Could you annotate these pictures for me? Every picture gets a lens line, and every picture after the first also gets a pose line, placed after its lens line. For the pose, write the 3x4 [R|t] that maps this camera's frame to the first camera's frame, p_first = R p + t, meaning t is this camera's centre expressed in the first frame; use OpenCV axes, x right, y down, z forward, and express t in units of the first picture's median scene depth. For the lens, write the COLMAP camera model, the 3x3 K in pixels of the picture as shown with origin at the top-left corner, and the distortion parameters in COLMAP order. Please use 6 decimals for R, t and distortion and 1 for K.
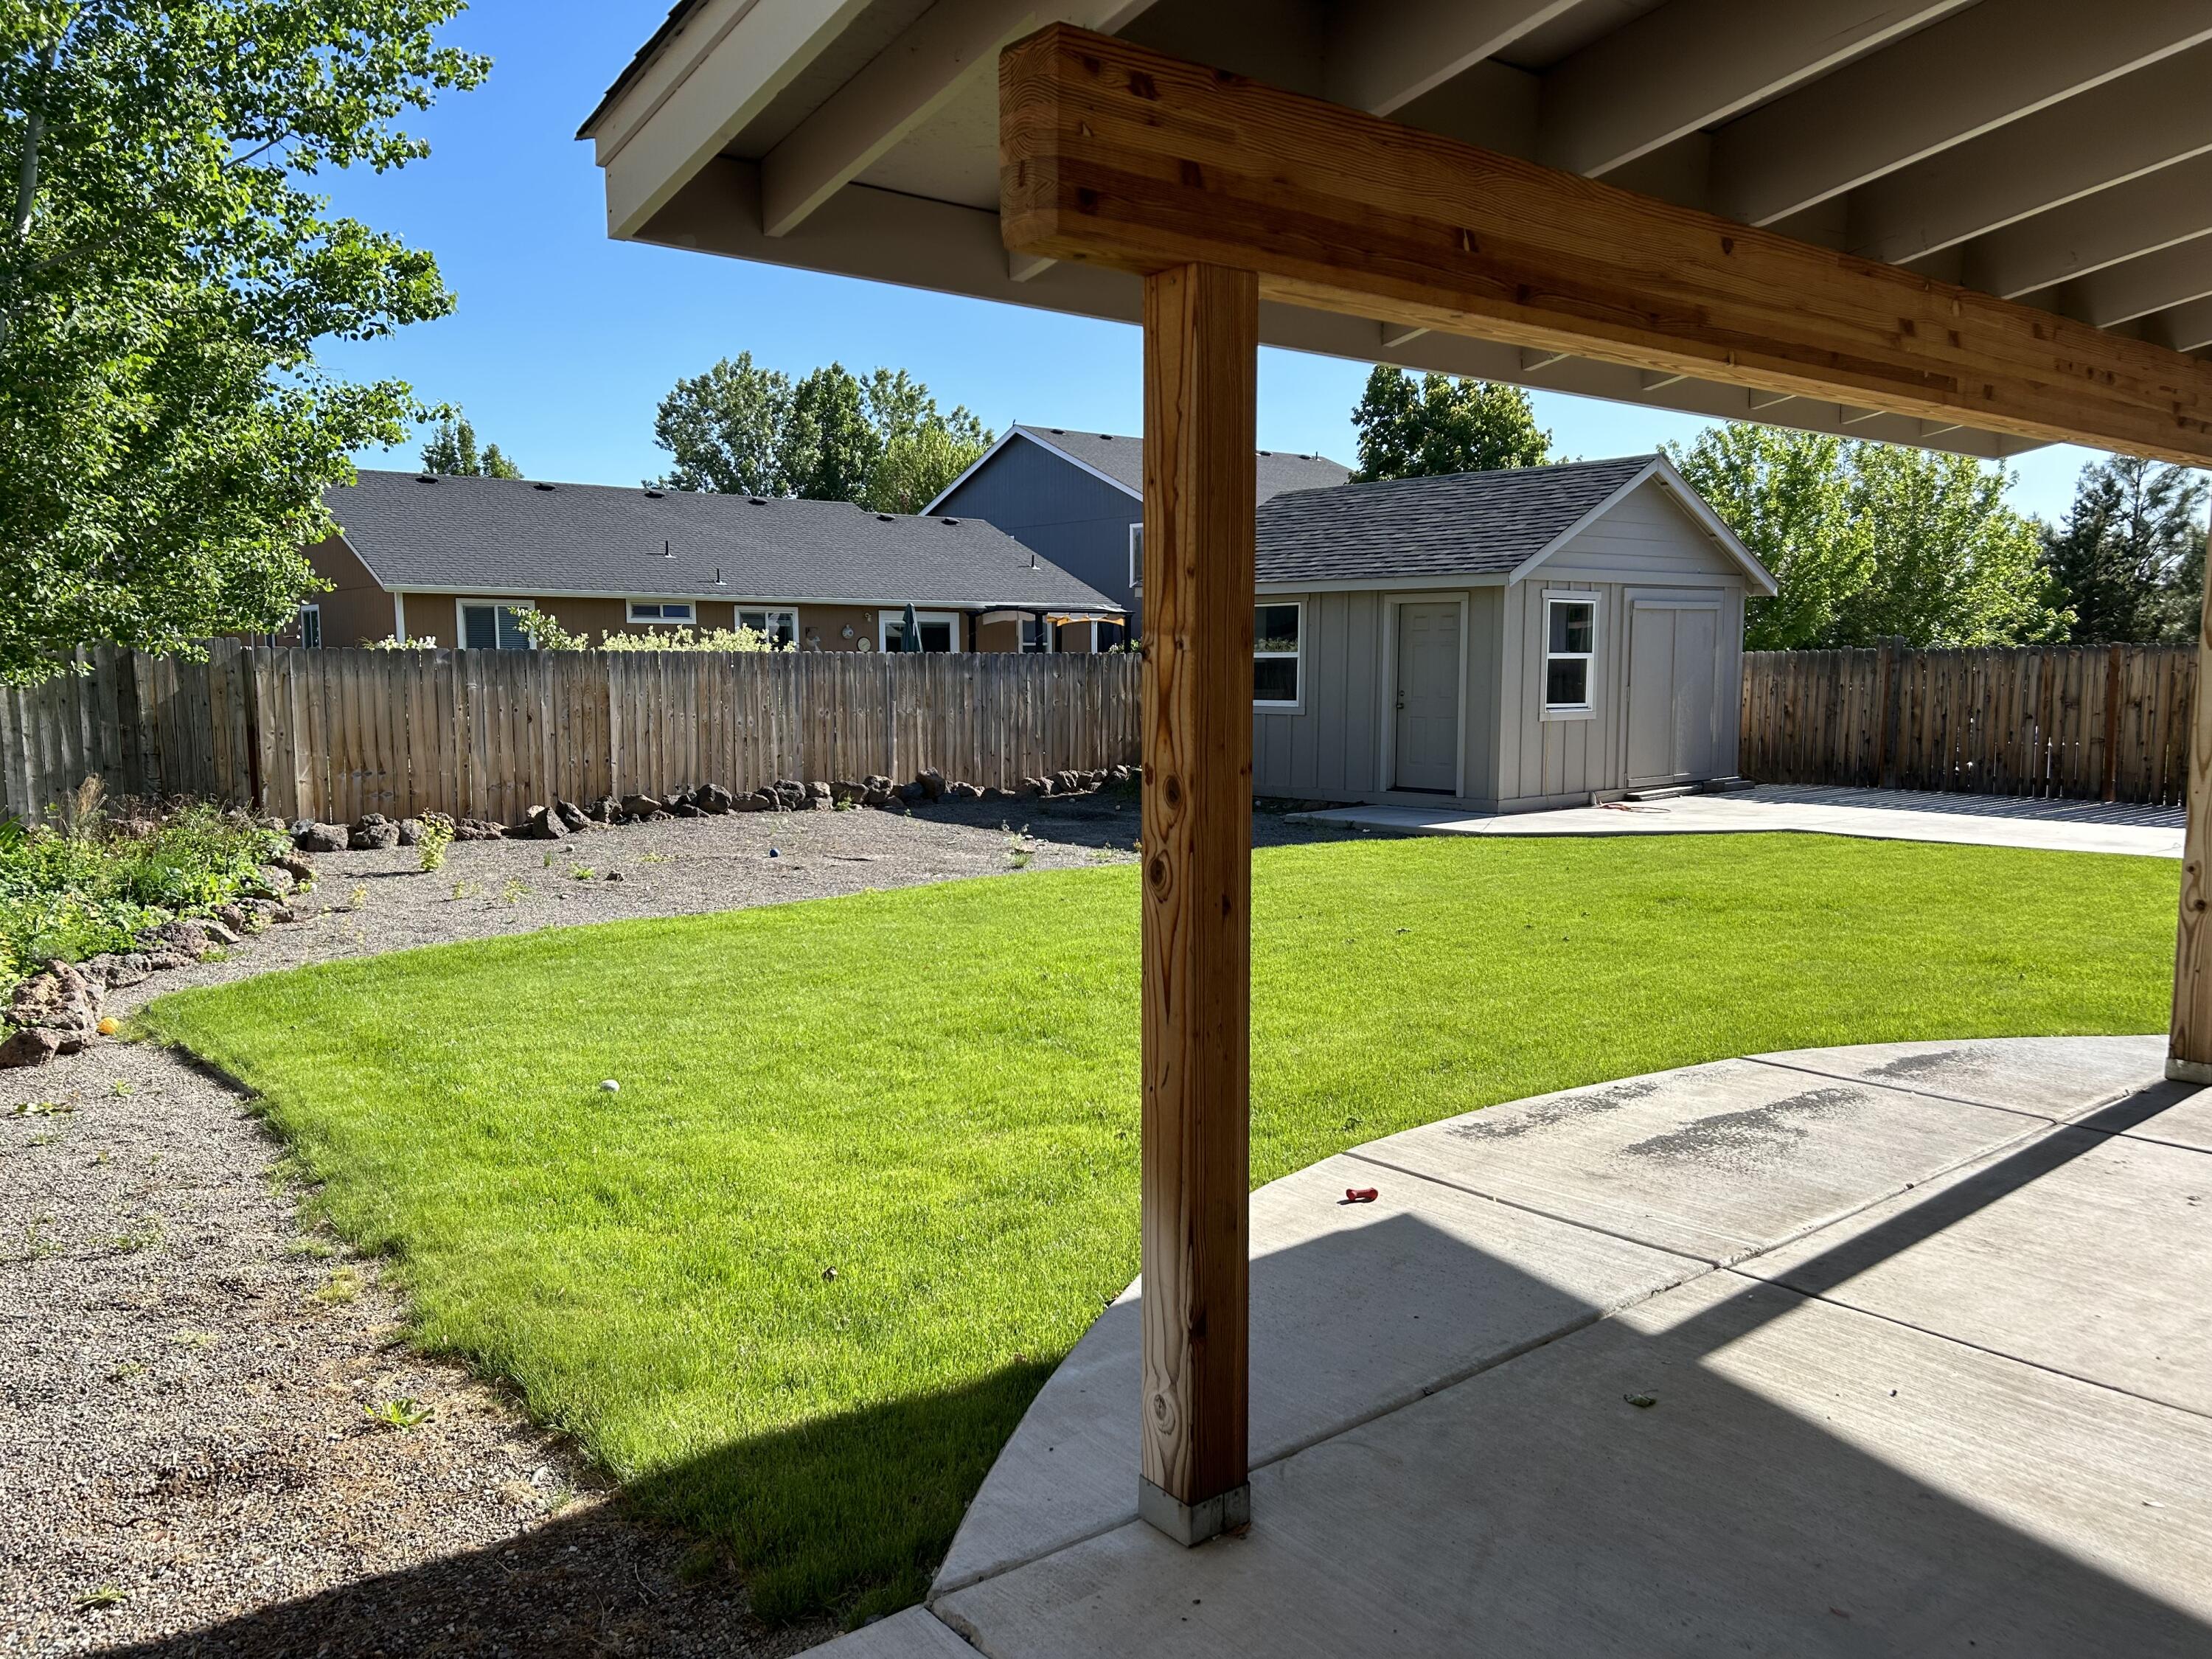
lens RADIAL K [[1671.6, 0, 1098.9], [0, 1671.6, 829.0], [0, 0, 1]] dist [0.047814, -0.047596]
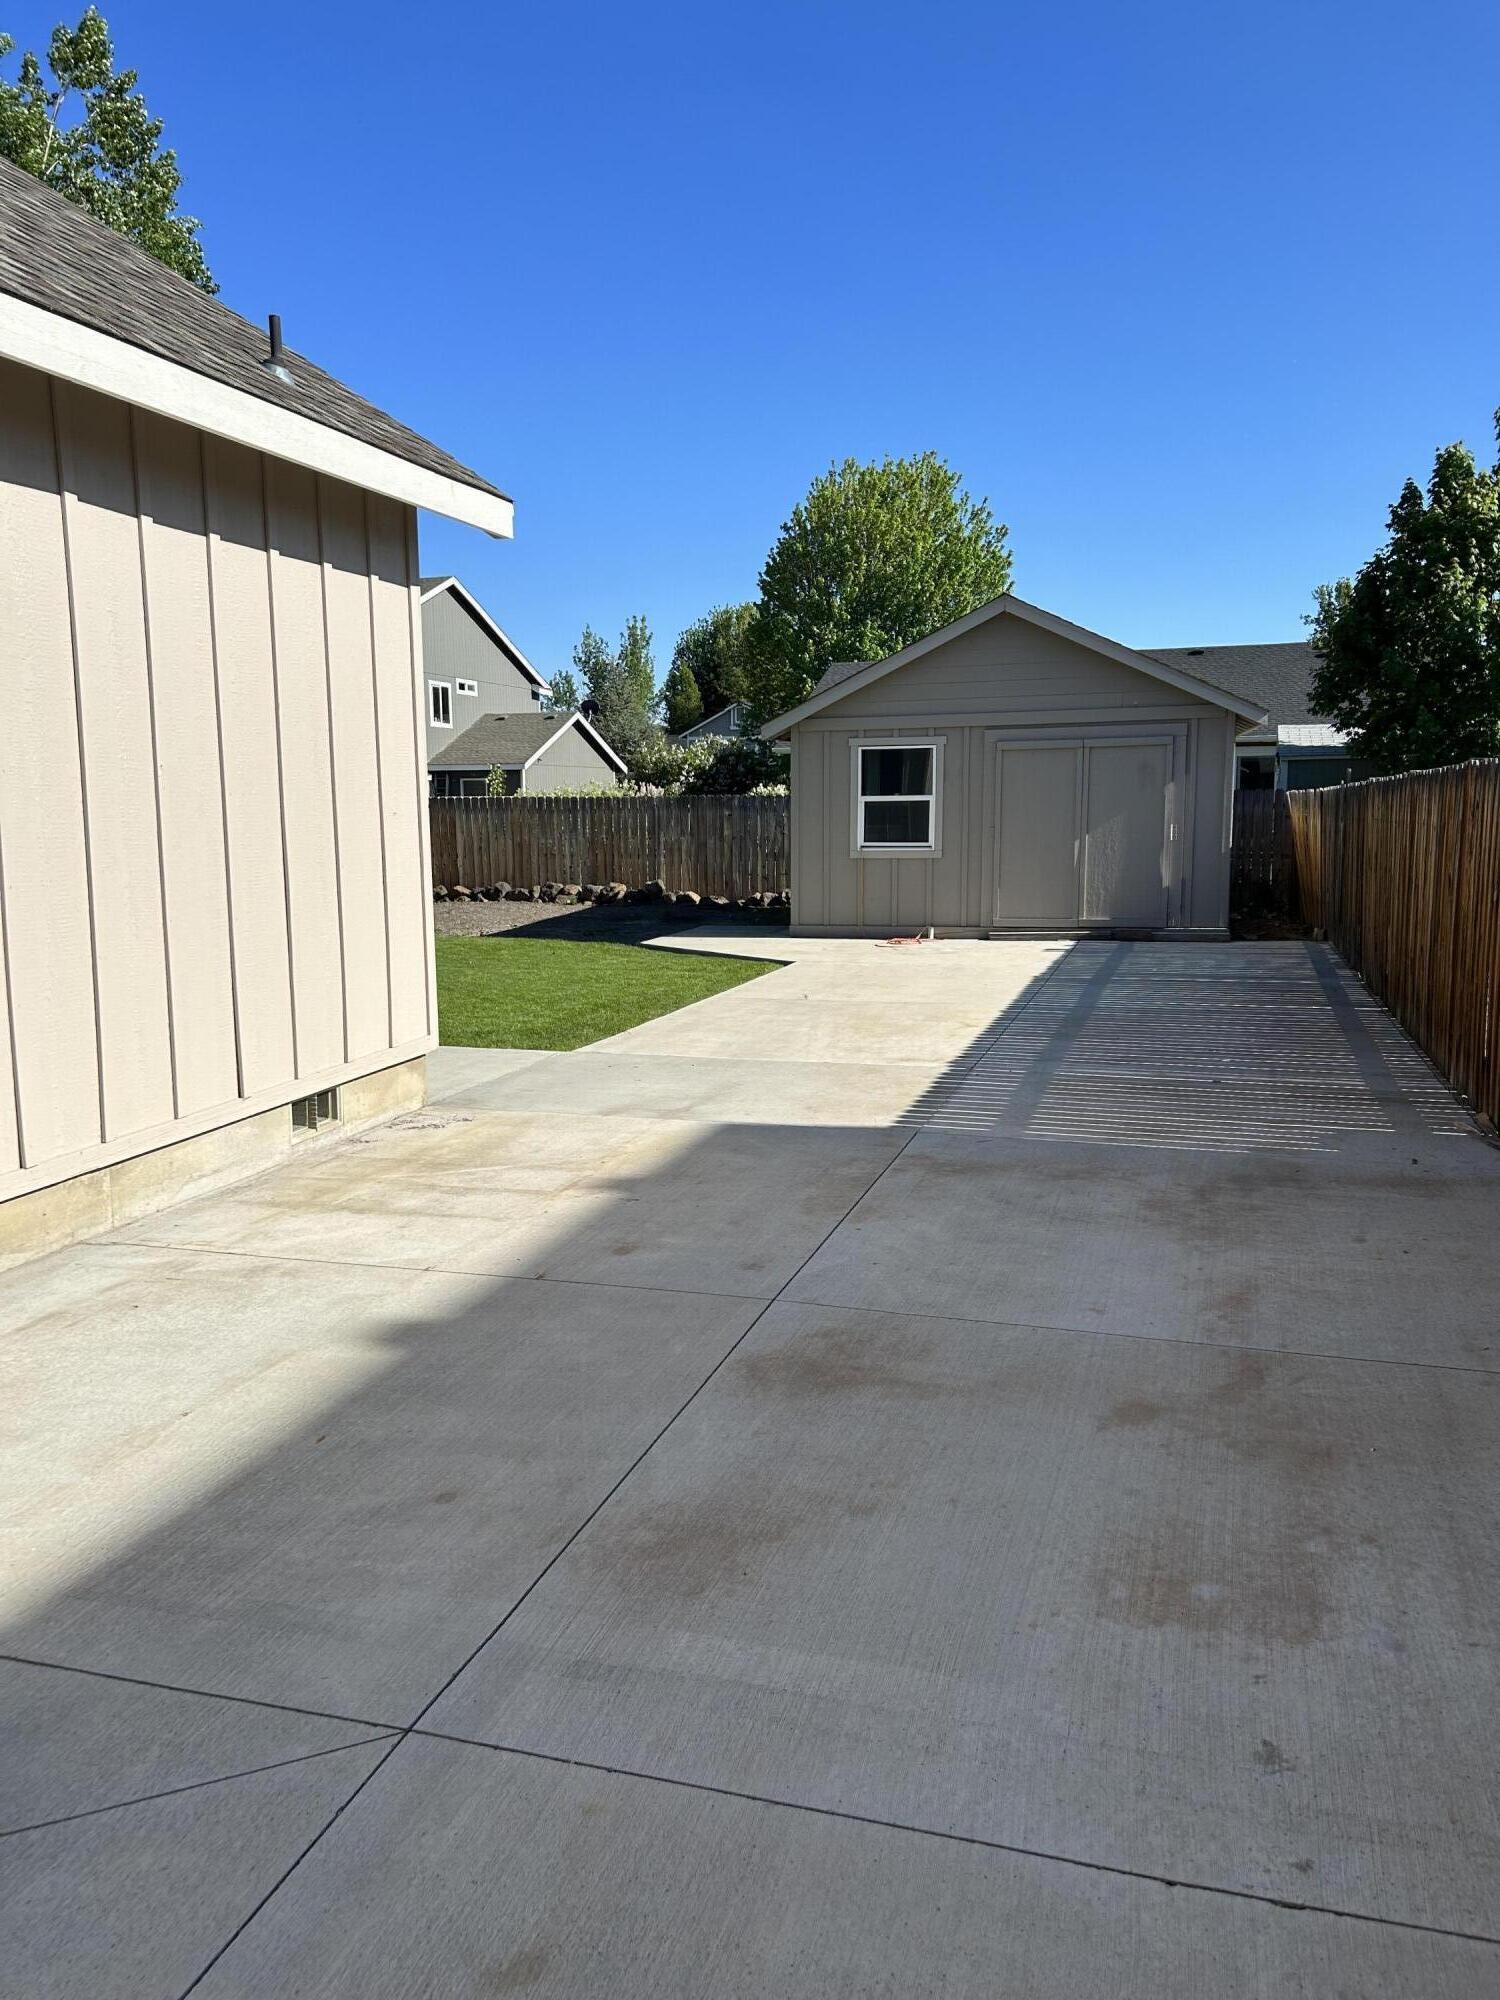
lens RADIAL K [[1511.4, 0, 734.3], [0, 1511.4, 1042.7], [0, 0, 1]] dist [0.047814, -0.047596]
pose [[0.556138, 0.128797, -0.821049, 1.050308], [-0.073656, 0.991669, 0.105671, -0.042083], [0.827820, 0.001708, 0.560992, 0.363953]]
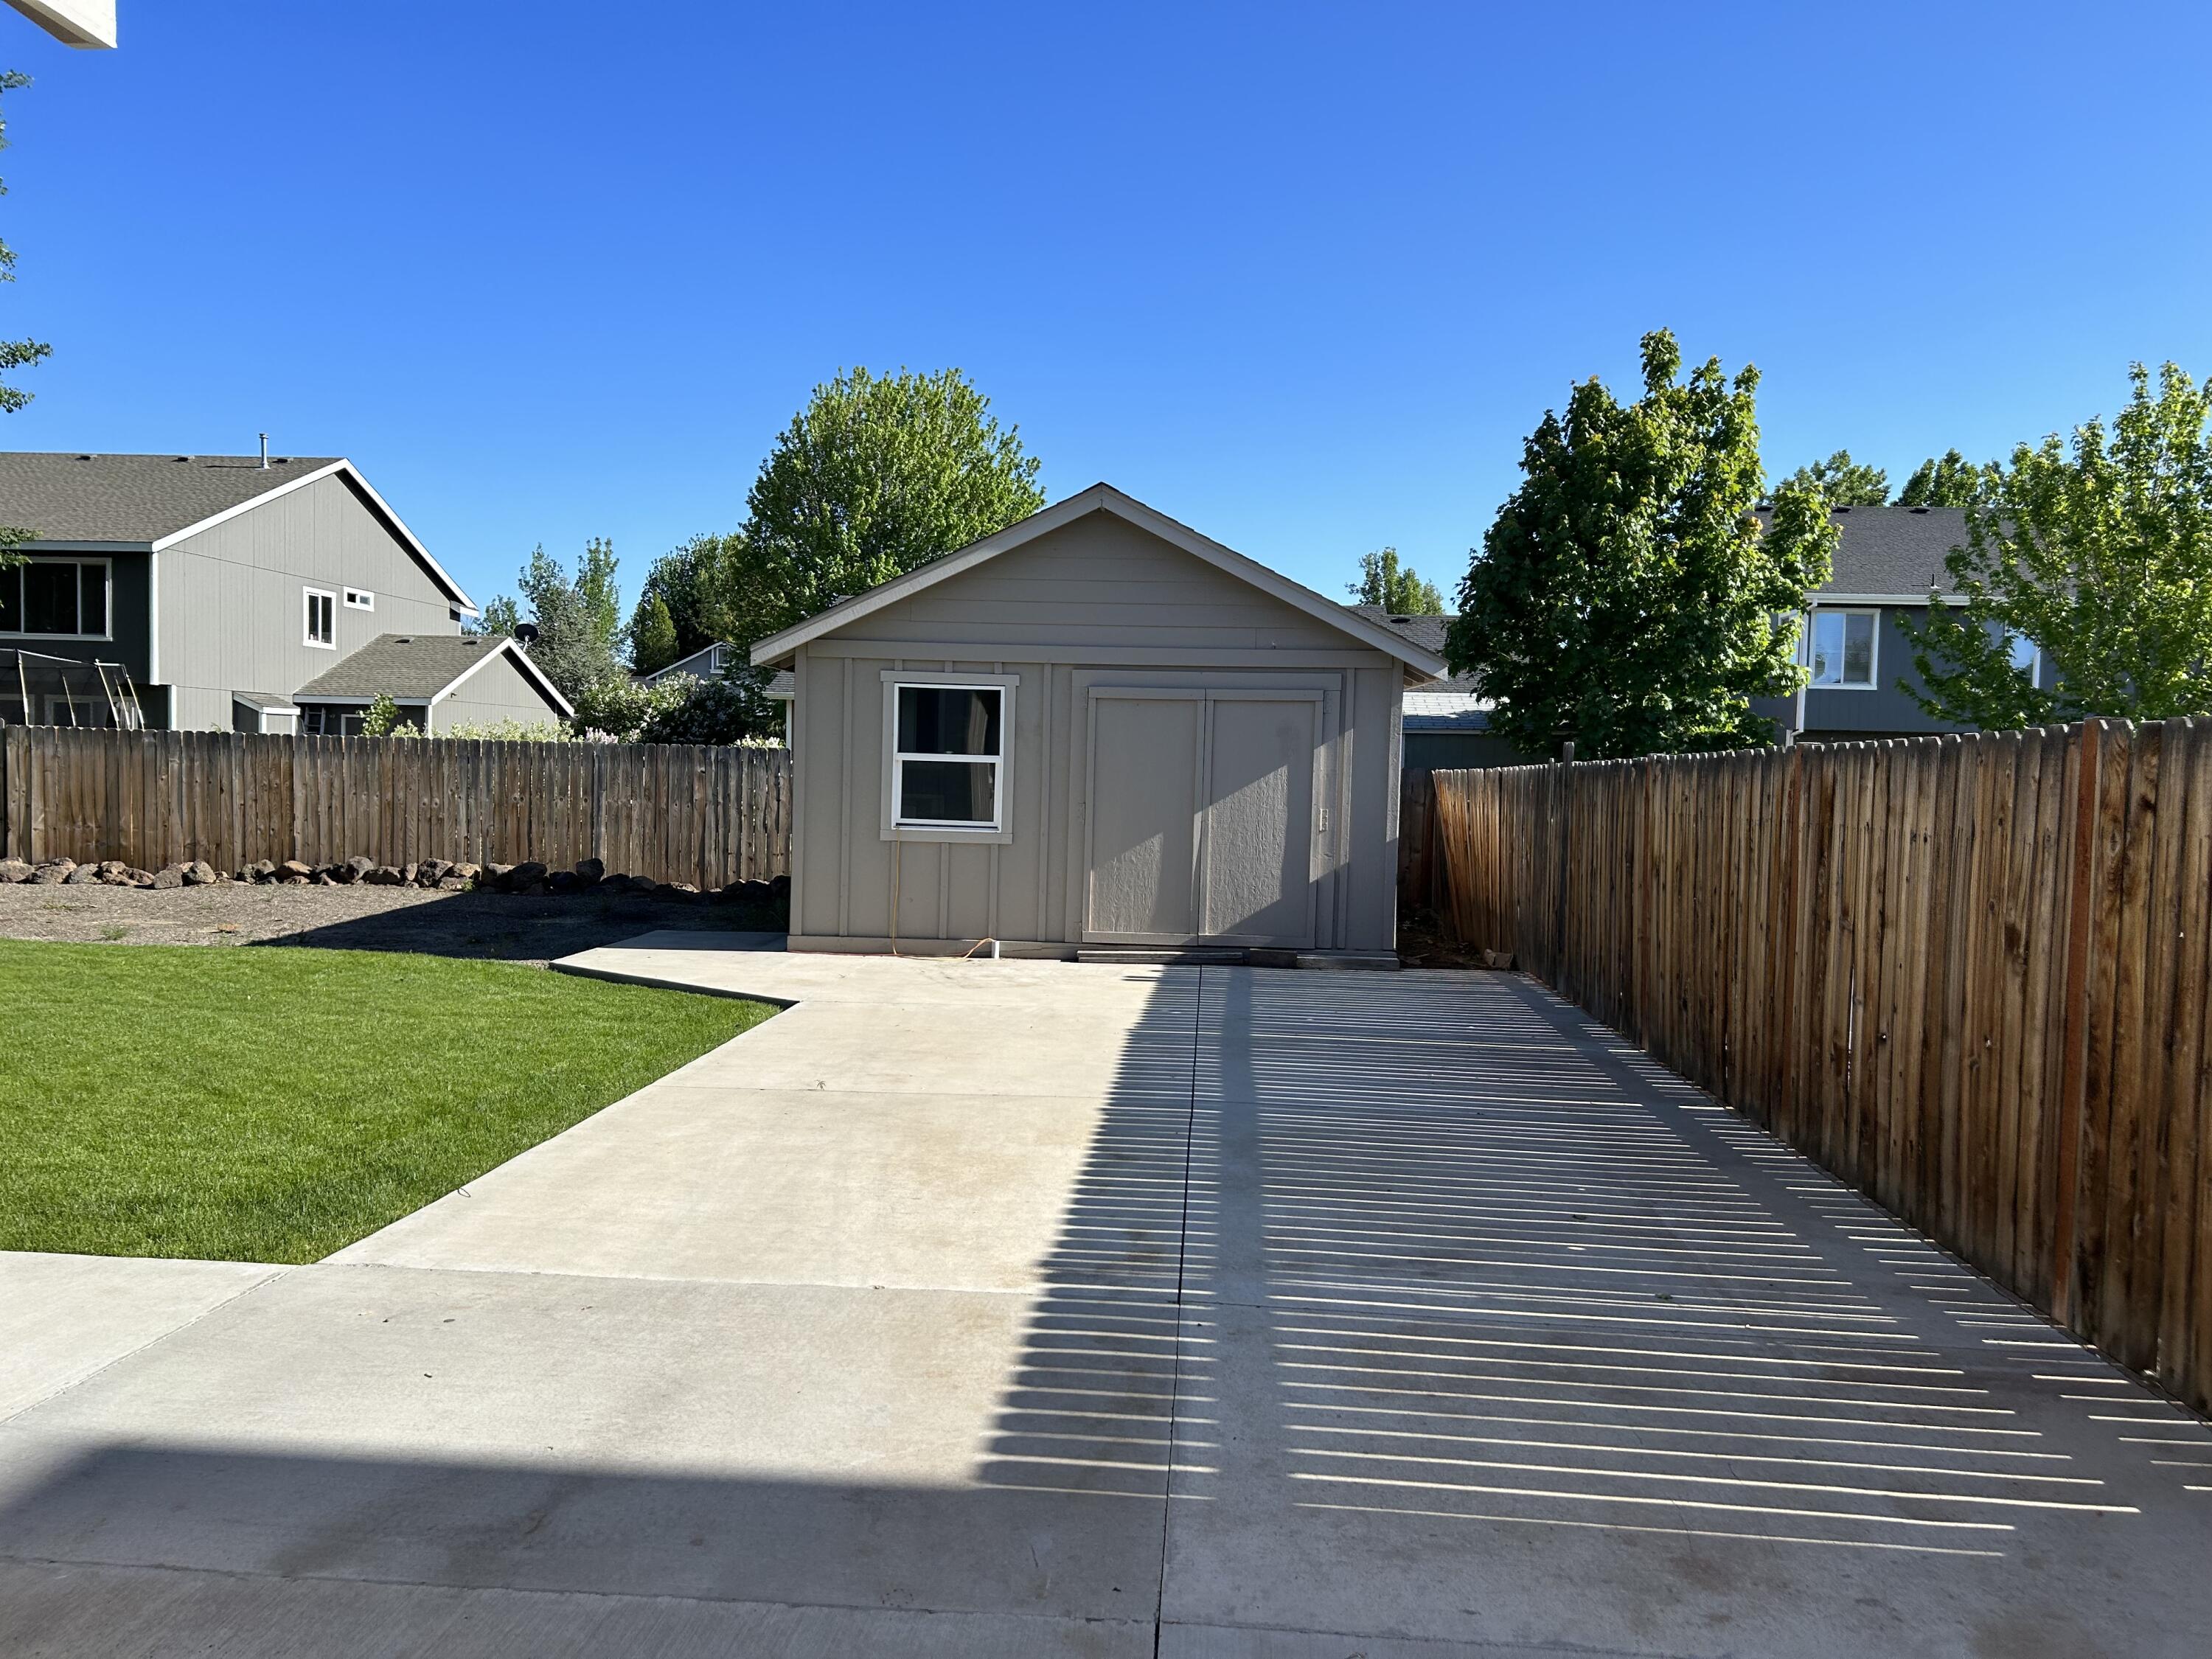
lens RADIAL K [[1671.6, 0, 1134.0], [0, 1671.6, 831.4], [0, 0, 1]] dist [0.047814, -0.047596]
pose [[0.740757, 0.047841, -0.670068, 0.858109], [-0.094986, 0.994899, -0.033974, -0.052089], [0.665024, 0.088813, 0.741522, 0.495588]]
